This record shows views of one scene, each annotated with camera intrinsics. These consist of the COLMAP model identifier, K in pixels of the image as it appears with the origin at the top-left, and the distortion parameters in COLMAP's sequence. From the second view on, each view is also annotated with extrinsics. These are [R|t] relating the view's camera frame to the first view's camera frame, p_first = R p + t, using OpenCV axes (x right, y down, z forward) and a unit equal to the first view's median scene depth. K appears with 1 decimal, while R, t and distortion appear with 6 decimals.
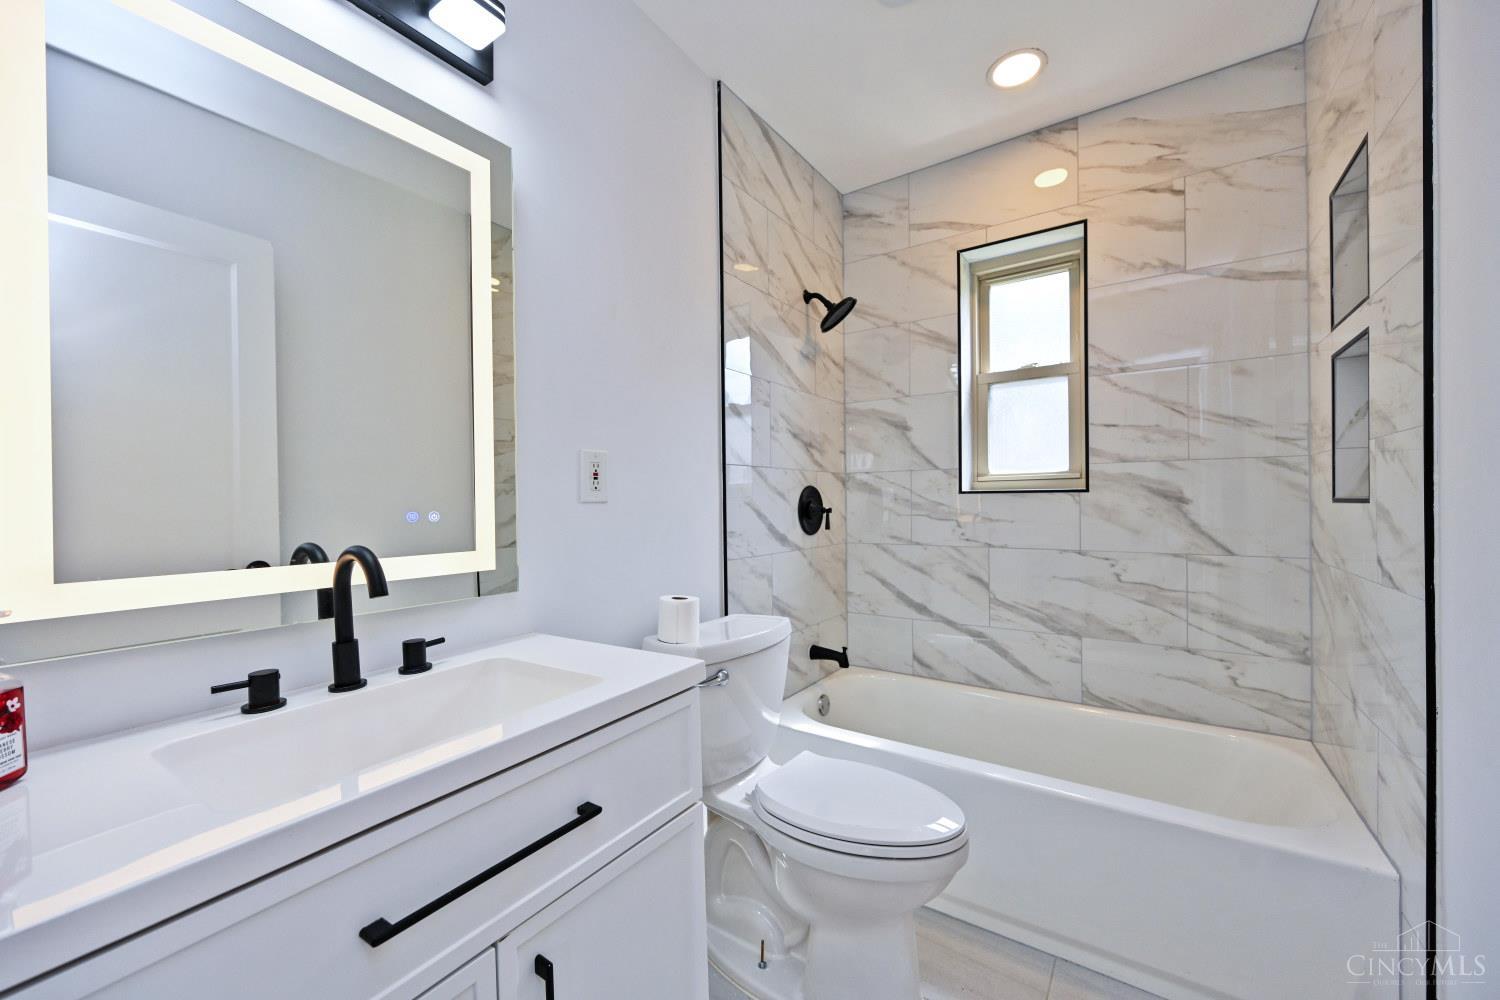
lens RADIAL K [[594.7, 0, 747.6], [0, 594.7, 501.6], [0, 0, 1]] dist [0.000219, -0.000228]
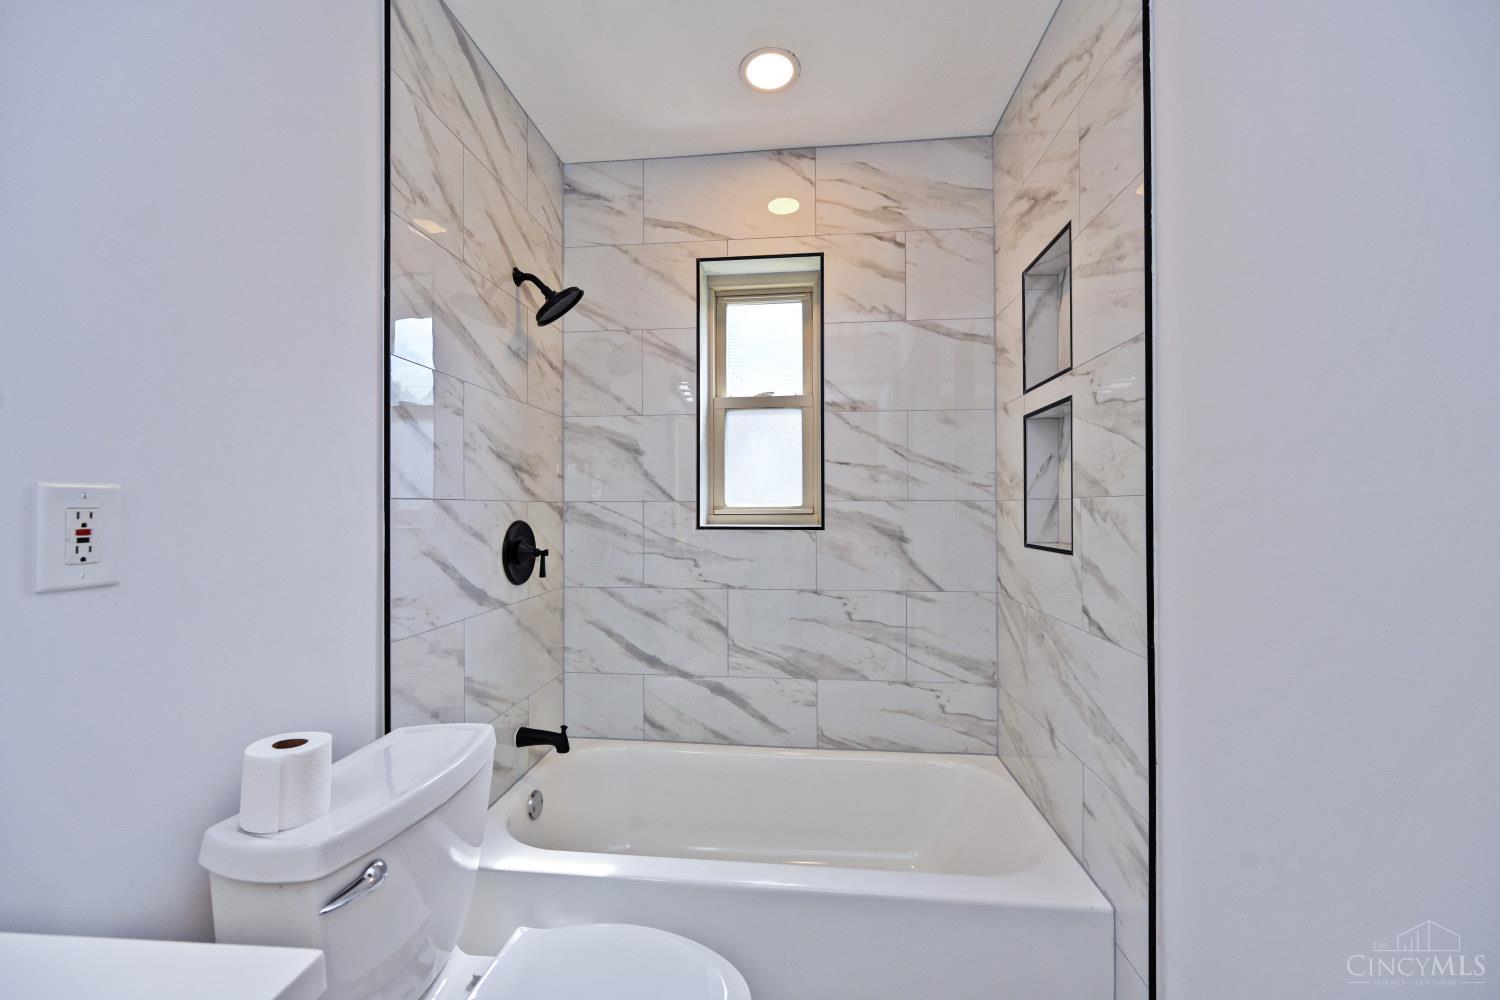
lens RADIAL K [[594.7, 0, 753.7], [0, 594.7, 502.3], [0, 0, 1]] dist [0.000219, -0.000228]
pose [[0.875525, 0.012404, 0.483014, -0.001639], [-0.006619, 0.999885, -0.013678, -0.049262], [-0.483128, 0.008779, 0.875506, 0.206436]]
